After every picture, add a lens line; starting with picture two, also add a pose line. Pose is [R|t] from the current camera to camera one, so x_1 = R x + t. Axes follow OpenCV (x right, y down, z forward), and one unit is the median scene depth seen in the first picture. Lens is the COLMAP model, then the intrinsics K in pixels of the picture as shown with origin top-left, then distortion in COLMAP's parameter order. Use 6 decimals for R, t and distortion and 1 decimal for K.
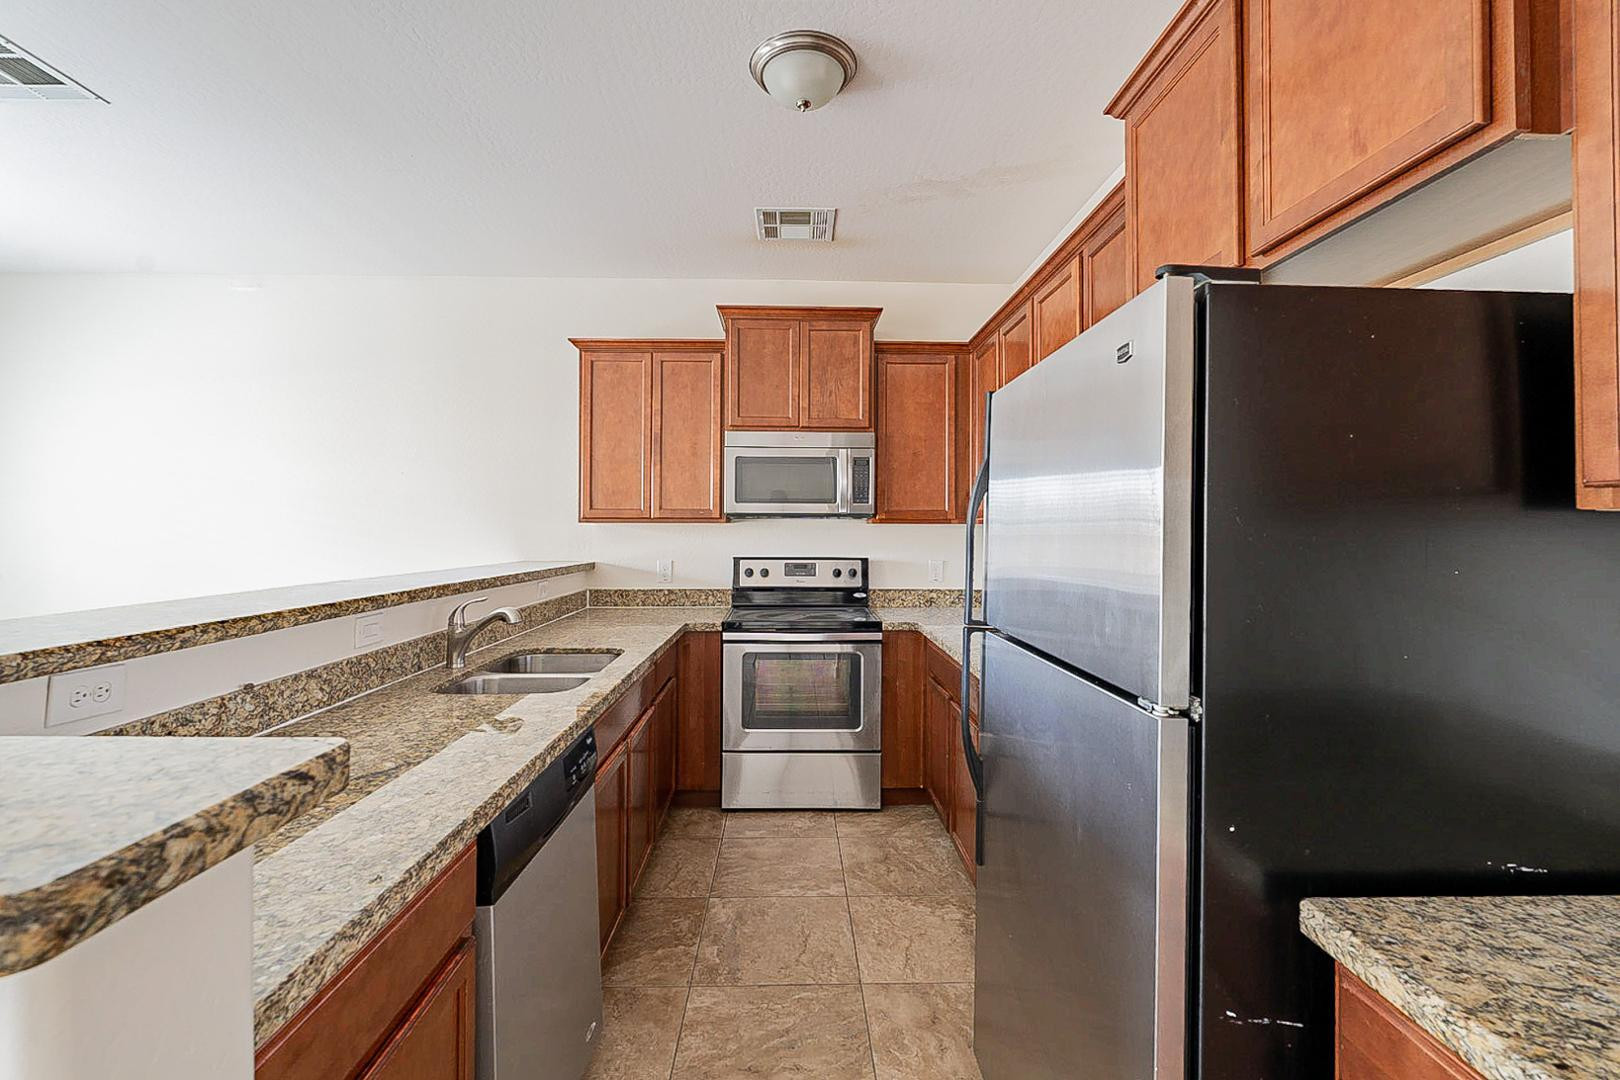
lens RADIAL K [[715.8, 0, 803.4], [0, 715.8, 523.1], [0, 0, 1]] dist [-0.003257, -0.000146]
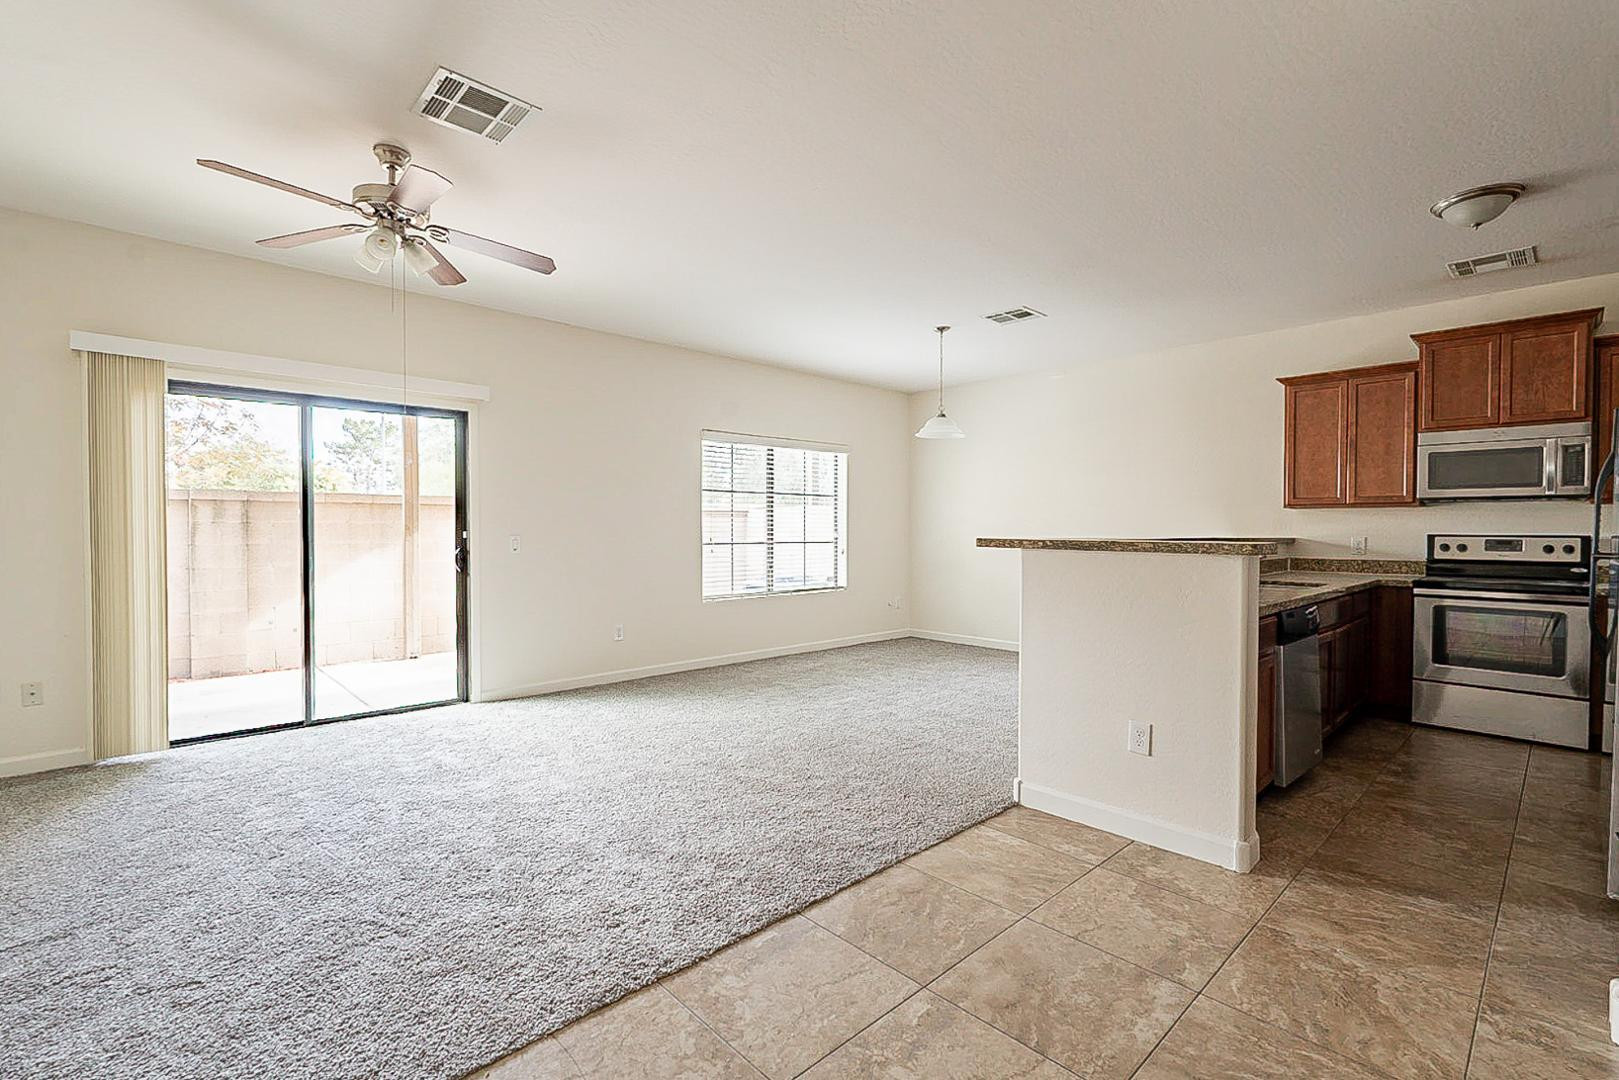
lens RADIAL K [[715.4, 0, 811.3], [0, 715.4, 536.4], [0, 0, 1]] dist [-0.003257, -0.000146]
pose [[0.669546, 0.007761, -0.742730, 0.117337], [0.002632, 0.999914, 0.012821, 0.037325], [0.742766, -0.010539, 0.669468, -0.685551]]
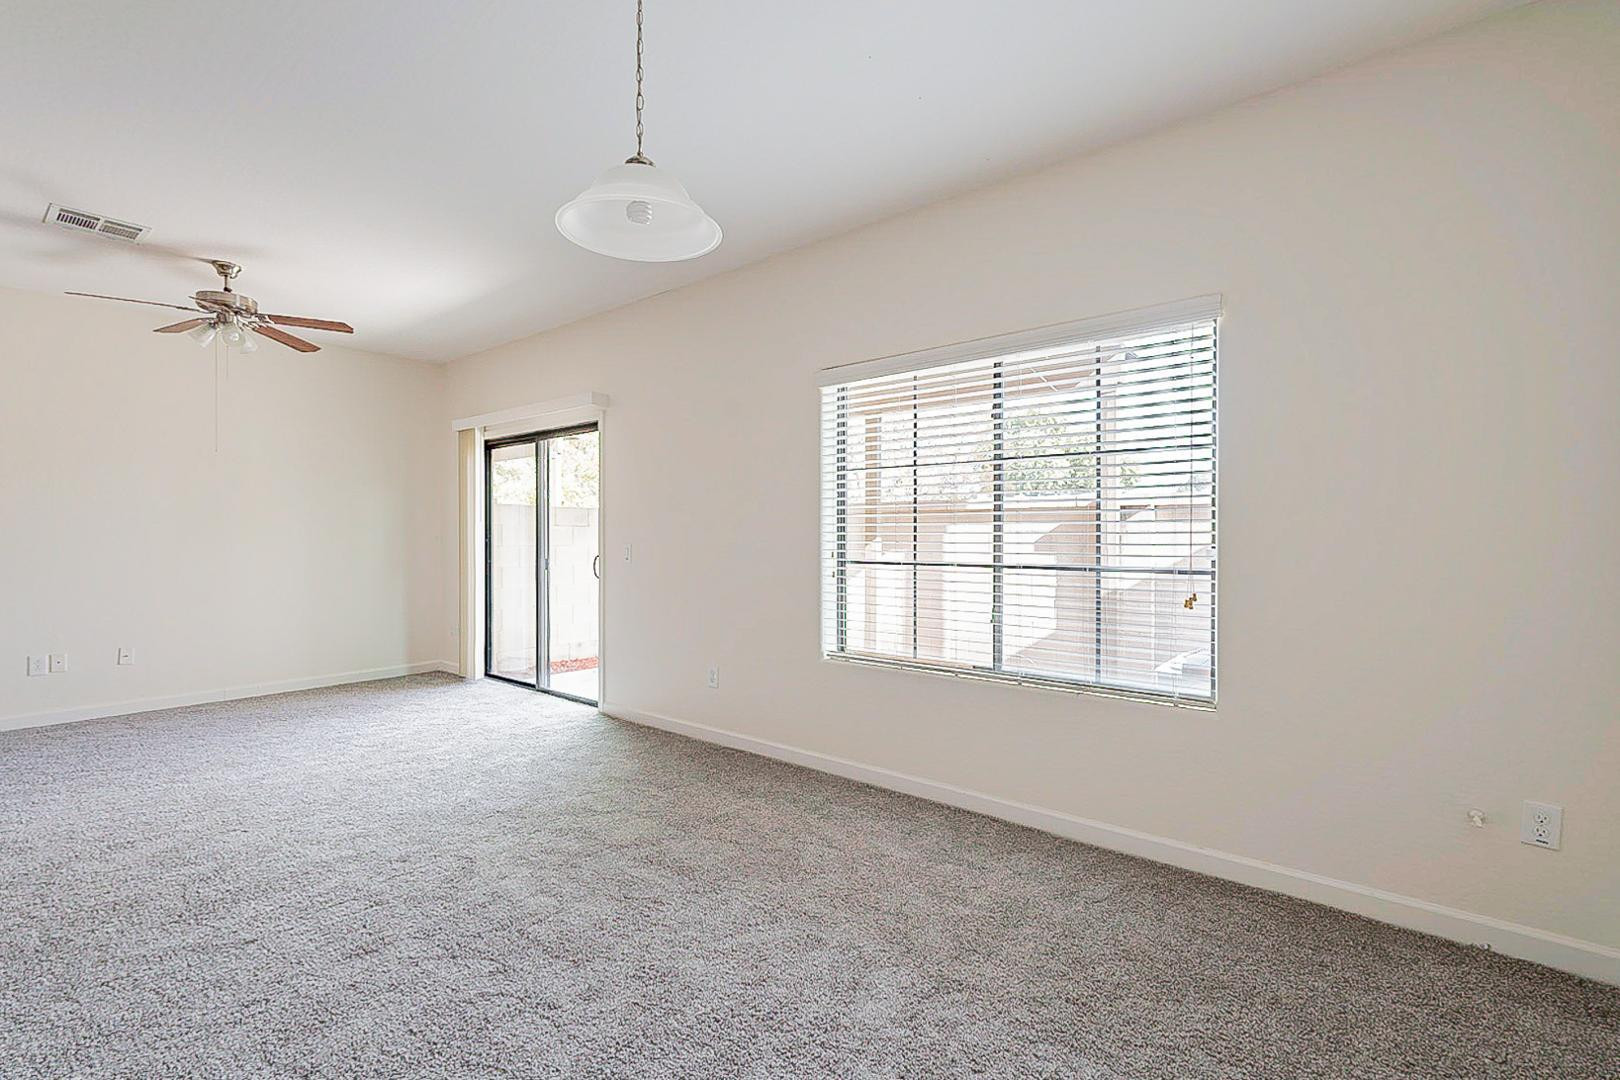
lens RADIAL K [[715.8, 0, 793.7], [0, 715.8, 543.7], [0, 0, 1]] dist [-0.003257, -0.000146]
pose [[-0.658580, 0.001262, -0.752510, -0.578351], [-0.000766, 0.999997, 0.002347, 0.049724], [0.752511, 0.002122, -0.658577, 1.001051]]
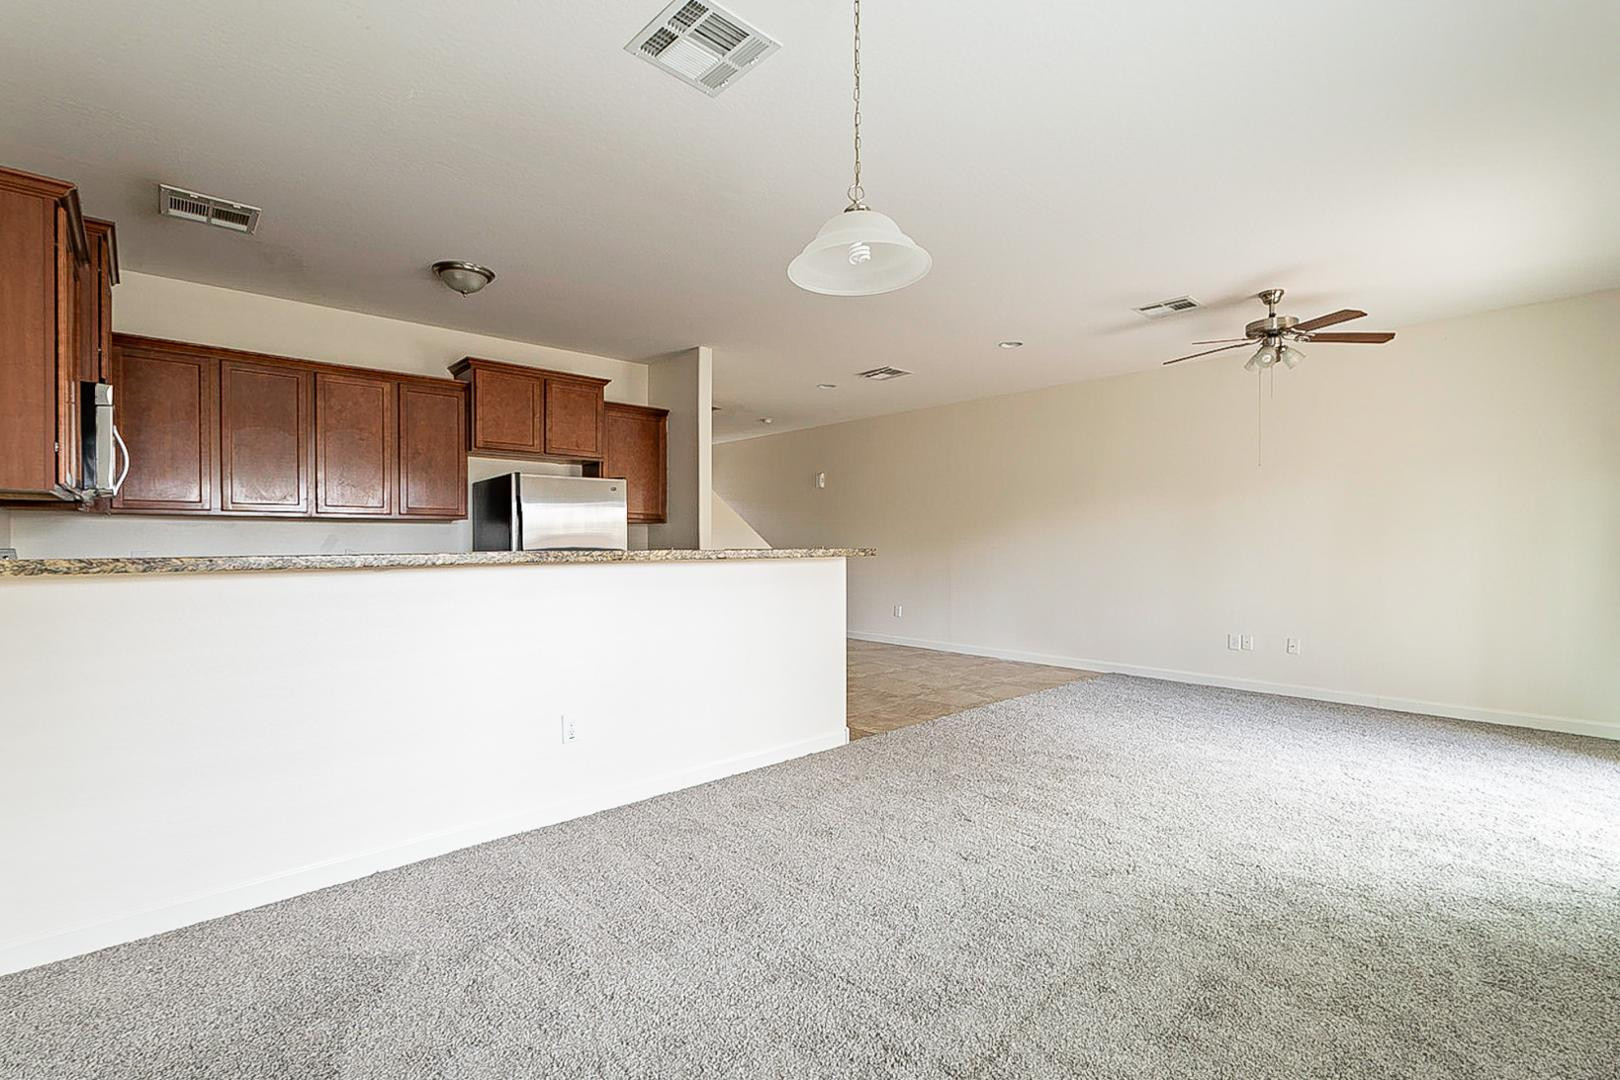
lens RADIAL K [[715.8, 0, 807.0], [0, 715.8, 544.8], [0, 0, 1]] dist [-0.003257, -0.000146]
pose [[-0.658712, 0.000156, 0.752395, -1.268098], [-0.003784, 0.999987, -0.003520, 0.053043], [-0.752386, -0.005165, -0.658702, 0.988710]]
